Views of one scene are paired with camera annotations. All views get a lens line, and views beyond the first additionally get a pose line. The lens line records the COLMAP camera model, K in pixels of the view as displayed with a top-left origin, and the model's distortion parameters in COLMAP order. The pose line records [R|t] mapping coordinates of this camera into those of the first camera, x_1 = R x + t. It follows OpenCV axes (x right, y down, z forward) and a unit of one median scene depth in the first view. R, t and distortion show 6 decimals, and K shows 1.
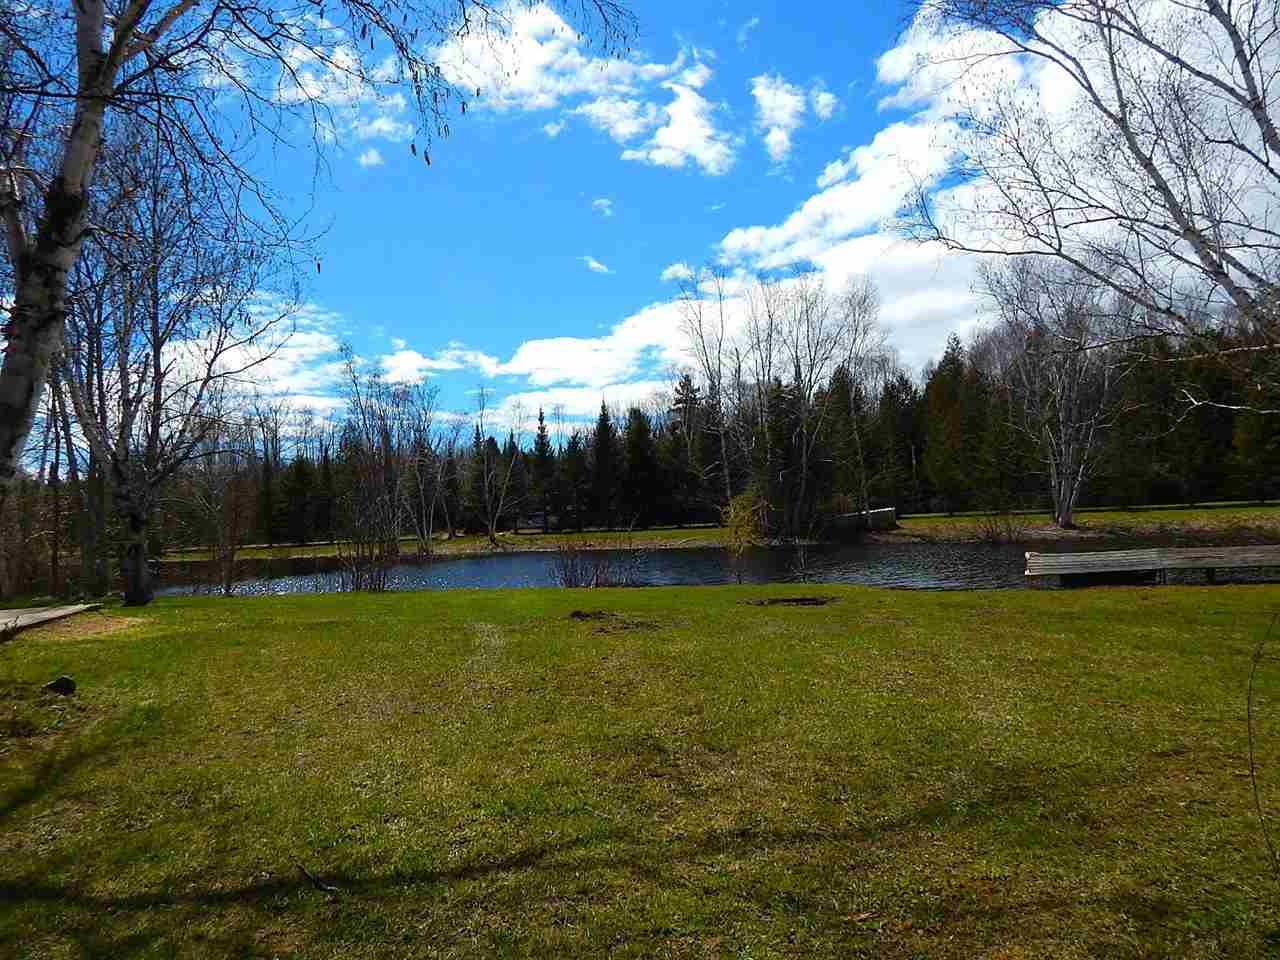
lens RADIAL K [[852.5, 0, 636.3], [0, 852.5, 483.6], [0, 0, 1]] dist [0.003272, -0.011592]
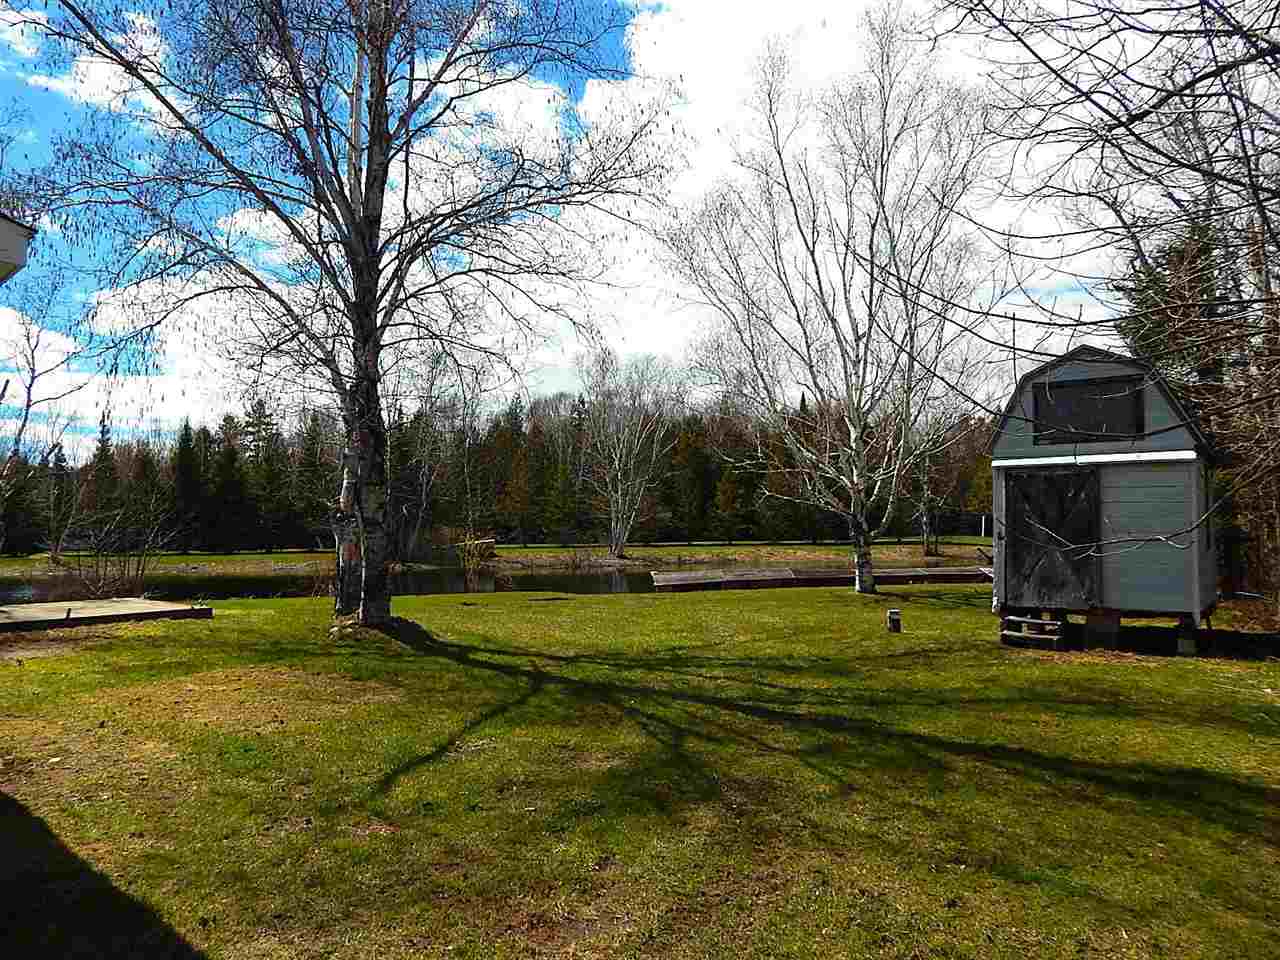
lens RADIAL K [[852.5, 0, 641.0], [0, 852.5, 478.6], [0, 0, 1]] dist [0.003272, -0.011592]
pose [[0.841565, 0.068062, 0.535851, -0.201840], [-0.045887, 0.997452, -0.054626, -0.001288], [-0.538204, 0.021383, 0.842543, -0.156985]]
